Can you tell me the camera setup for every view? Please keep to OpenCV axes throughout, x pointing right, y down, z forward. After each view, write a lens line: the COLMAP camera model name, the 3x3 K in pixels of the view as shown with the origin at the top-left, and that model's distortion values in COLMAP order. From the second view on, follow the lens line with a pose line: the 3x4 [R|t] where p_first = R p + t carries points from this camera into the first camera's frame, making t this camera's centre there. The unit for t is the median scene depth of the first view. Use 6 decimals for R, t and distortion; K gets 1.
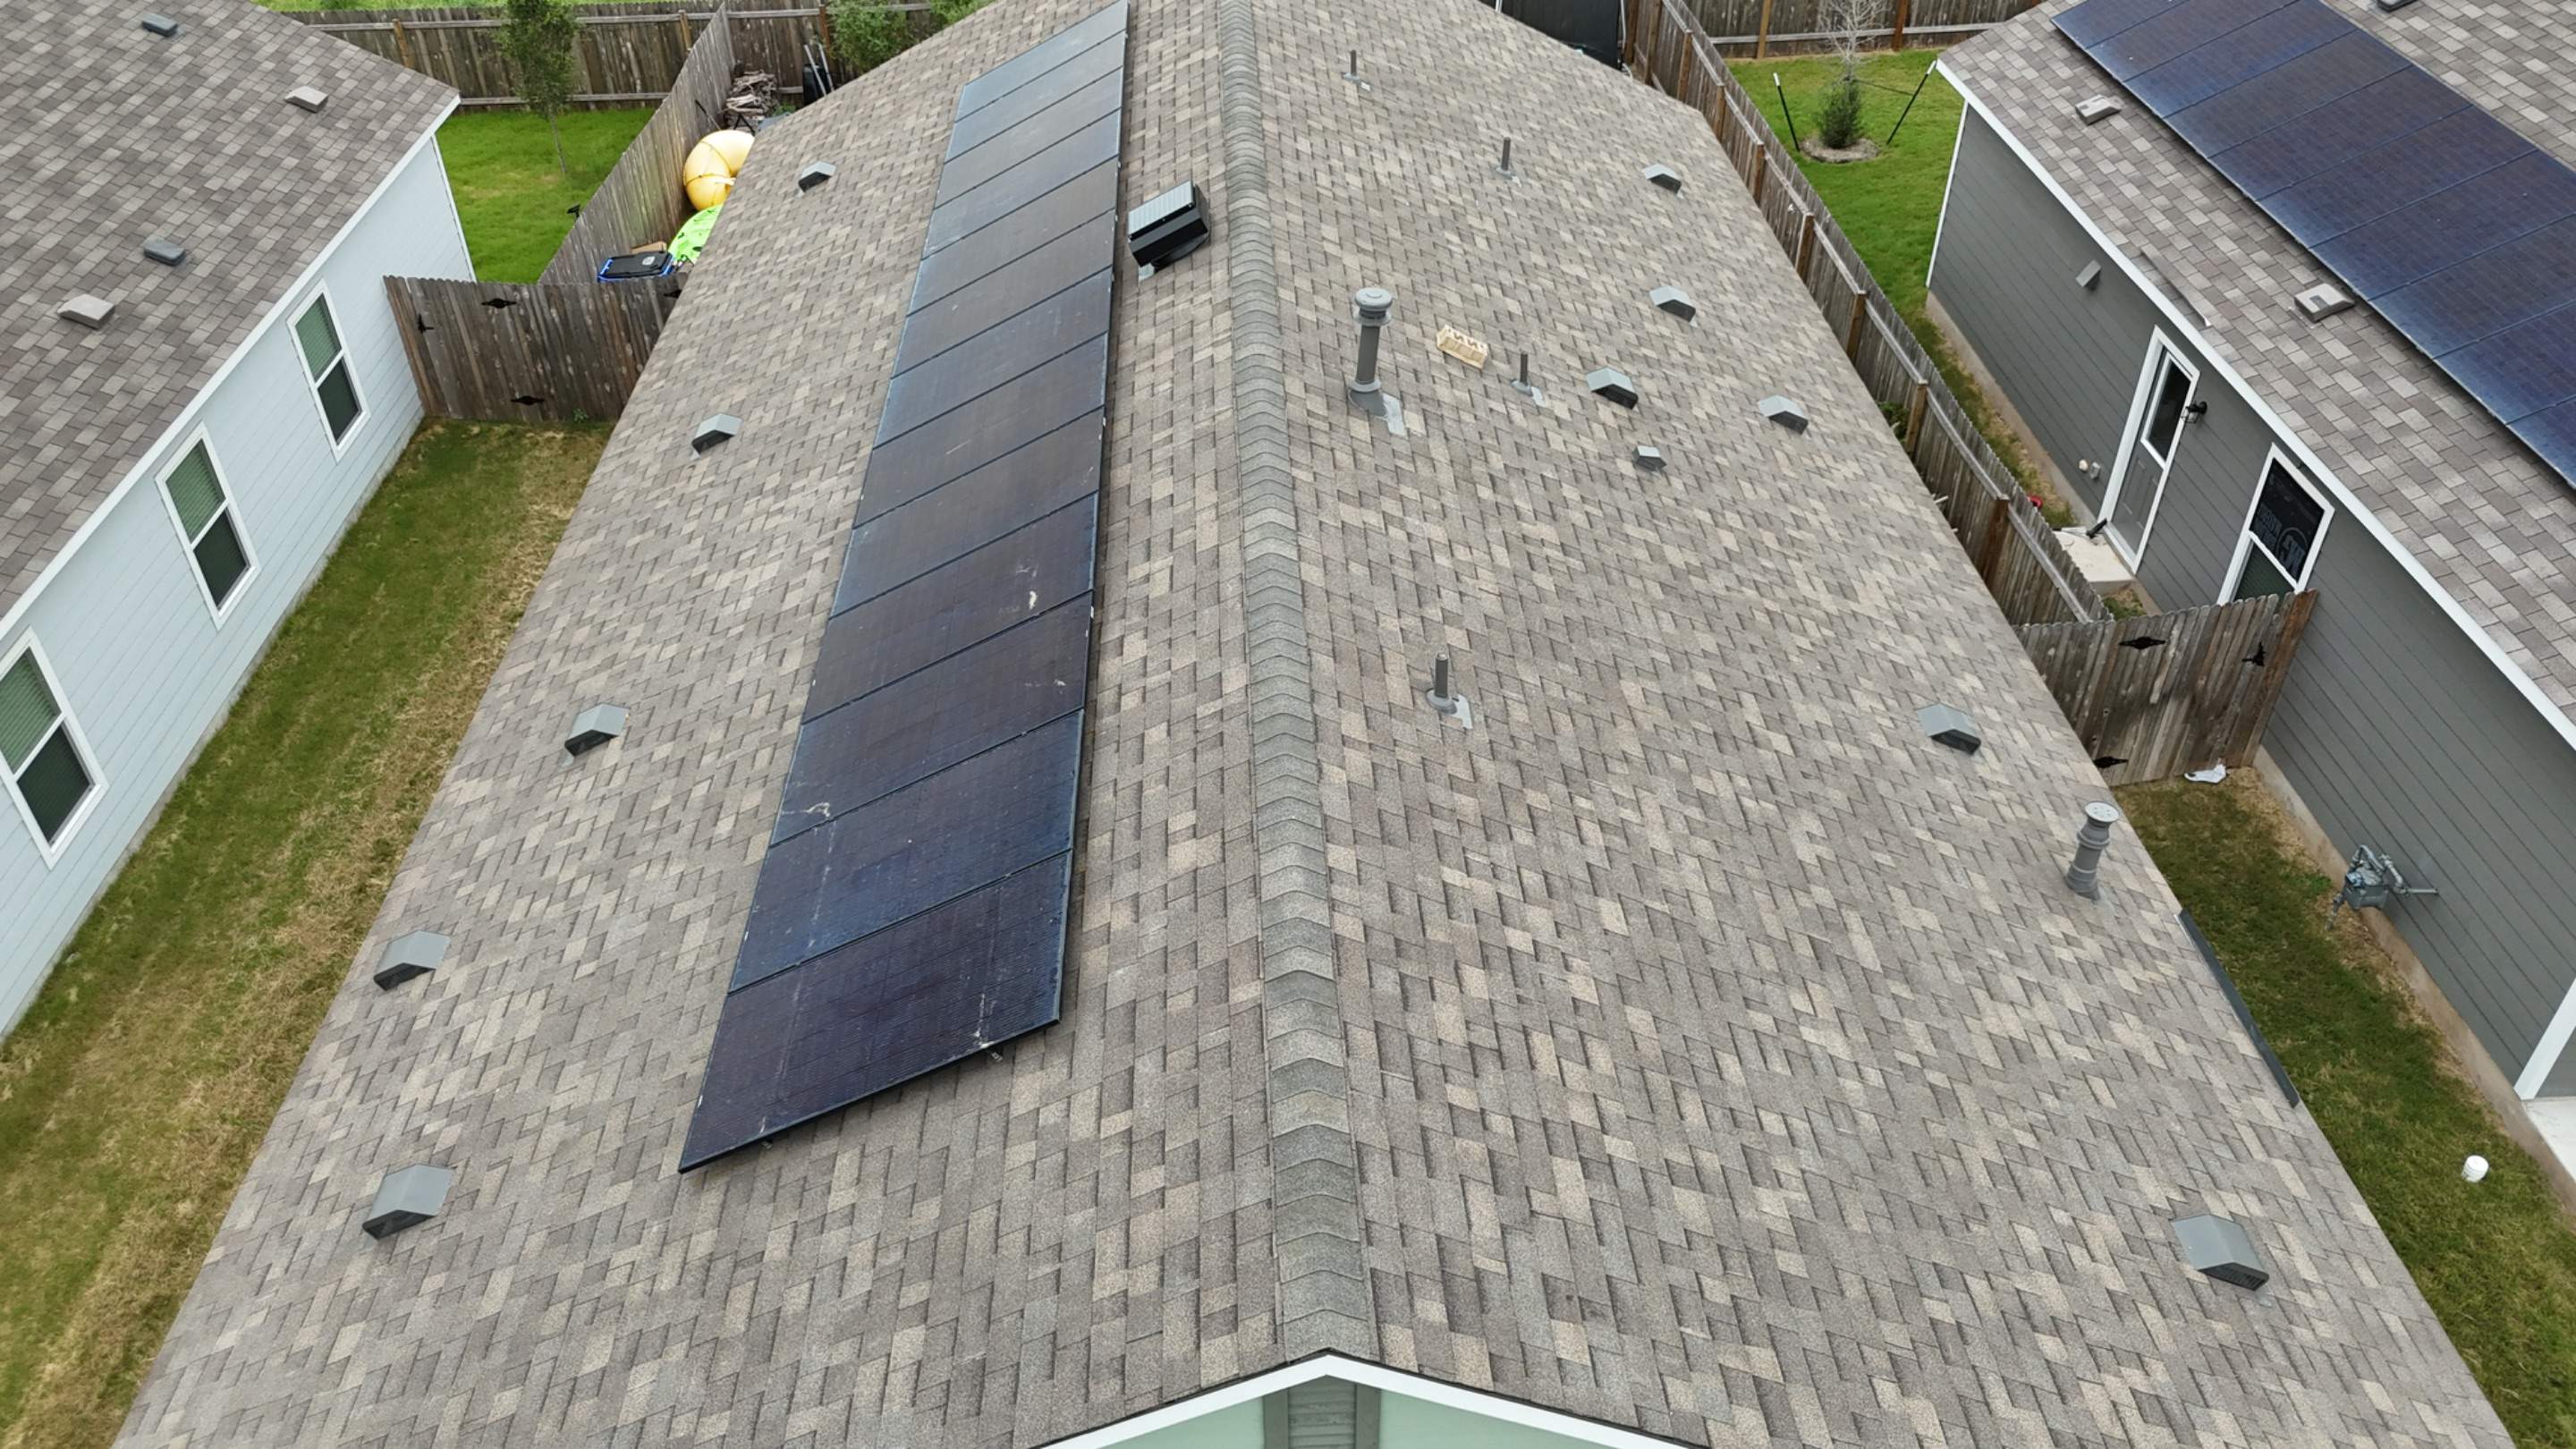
lens RADIAL K [[1901.7, 0, 1290.0], [0, 1901.7, 717.7], [0, 0, 1]] dist [0.071734, -0.067144]
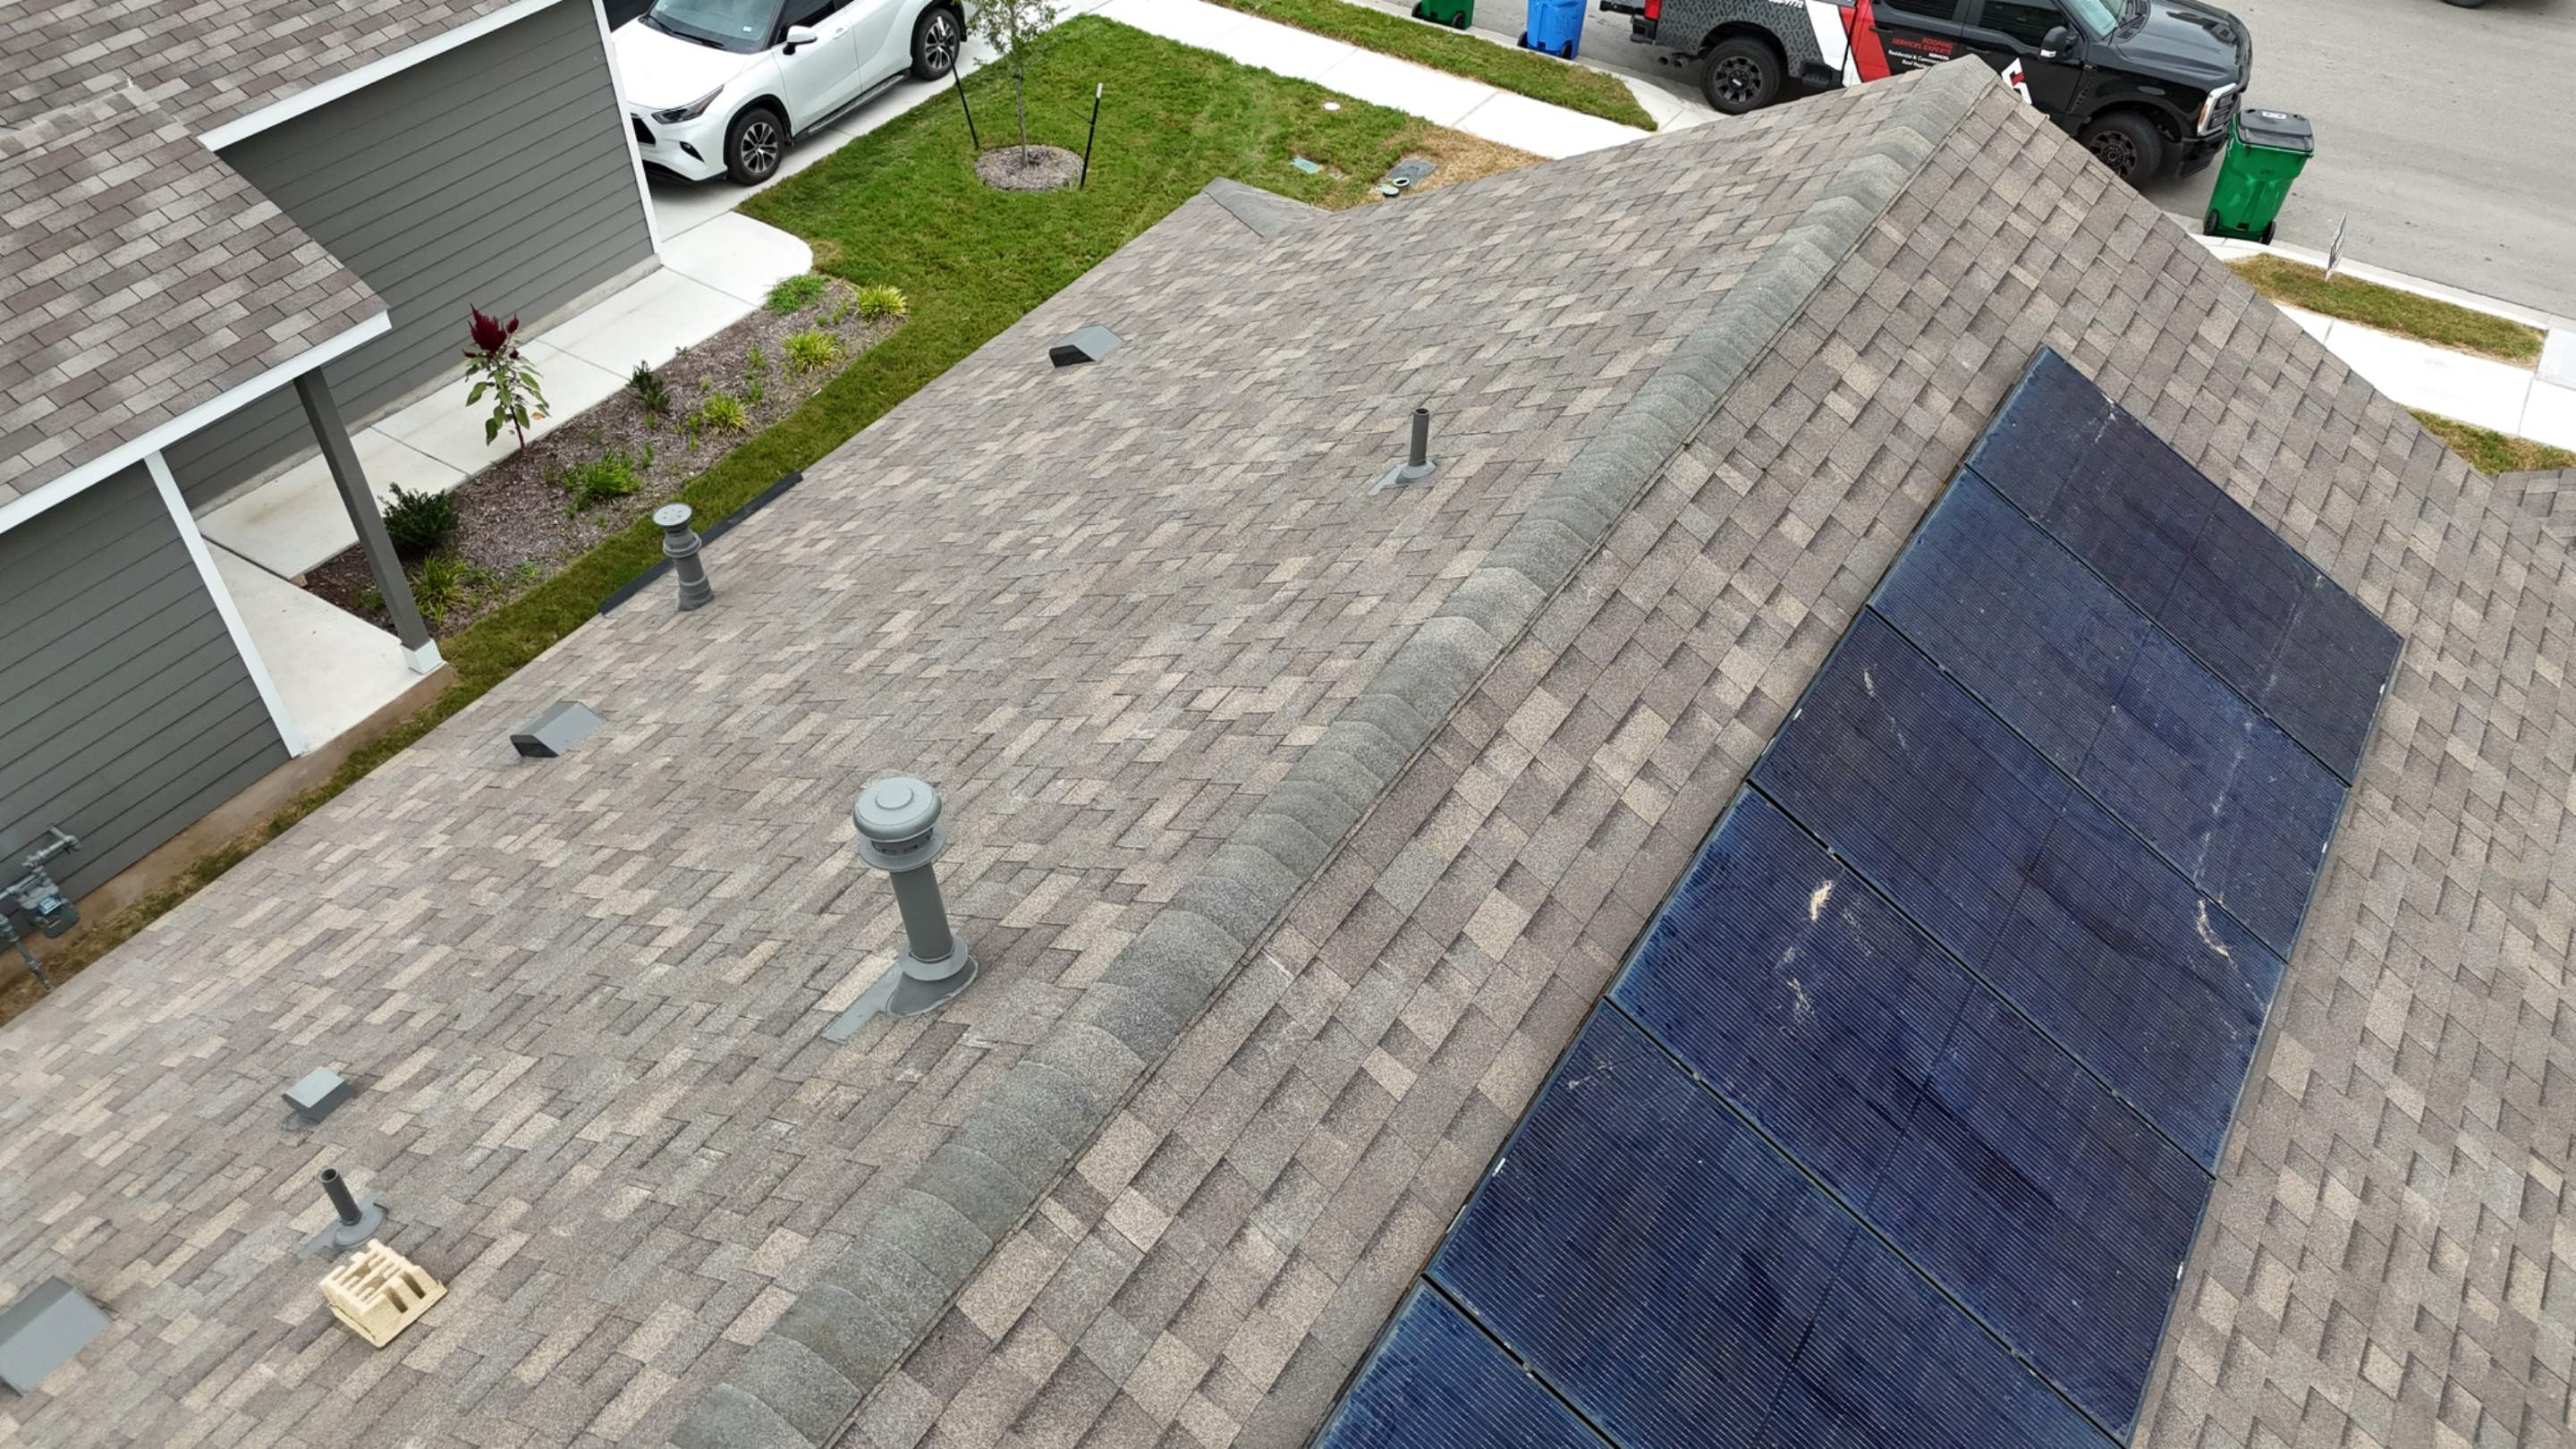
lens RADIAL K [[1901.7, 0, 1289.0], [0, 1901.7, 717.6], [0, 0, 1]] dist [0.071734, -0.067144]
pose [[-0.817692, -0.381672, 0.430937, -0.175015], [0.354694, 0.255570, 0.899375, -0.488447], [-0.453401, 0.888262, -0.073601, 0.808985]]
